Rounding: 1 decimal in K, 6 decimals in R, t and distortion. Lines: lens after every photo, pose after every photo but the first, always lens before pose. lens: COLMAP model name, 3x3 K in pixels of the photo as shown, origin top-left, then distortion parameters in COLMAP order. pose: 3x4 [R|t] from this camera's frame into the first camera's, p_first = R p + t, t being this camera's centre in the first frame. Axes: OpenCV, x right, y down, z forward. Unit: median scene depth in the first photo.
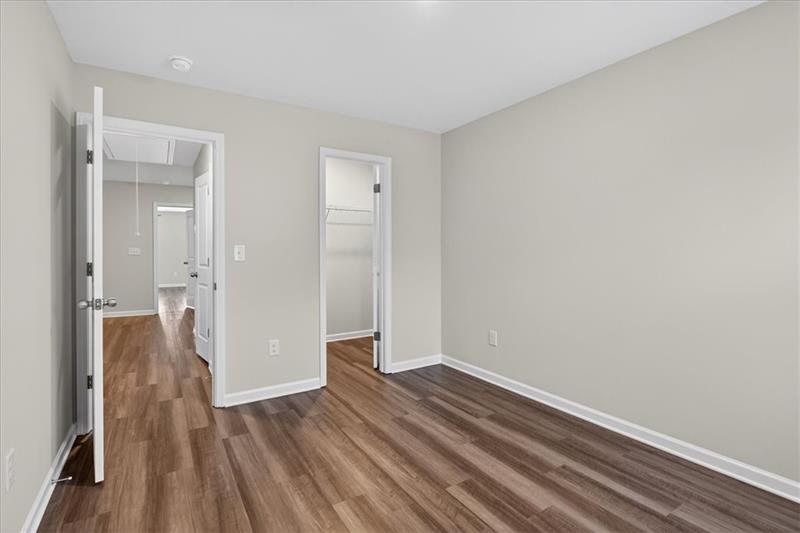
lens RADIAL K [[388.2, 0, 401.1], [0, 388.2, 253.1], [0, 0, 1]] dist [-0.003502, -0.000264]
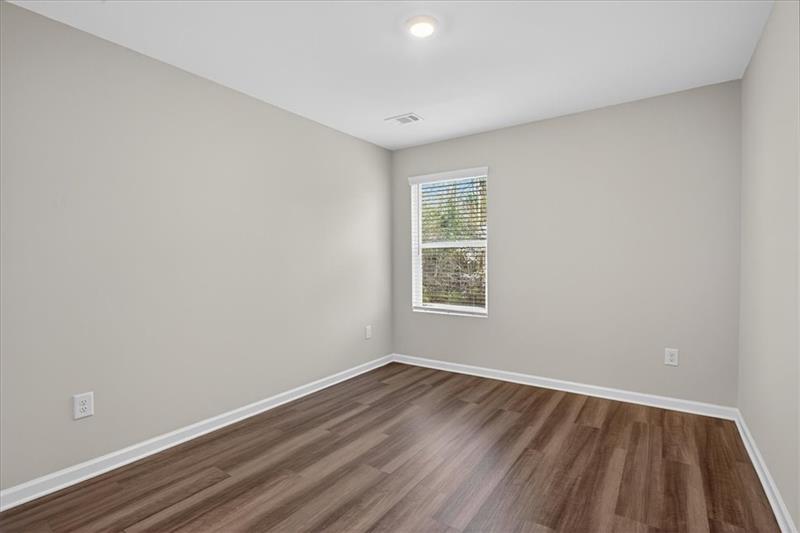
lens RADIAL K [[388.2, 0, 401.1], [0, 388.2, 253.1], [0, 0, 1]] dist [-0.003502, -0.000264]
pose [[-0.398607, 0.010195, 0.917065, -0.756462], [0.002470, 0.999947, -0.010043, -0.015592], [-0.917119, -0.001738, -0.398611, 1.146538]]
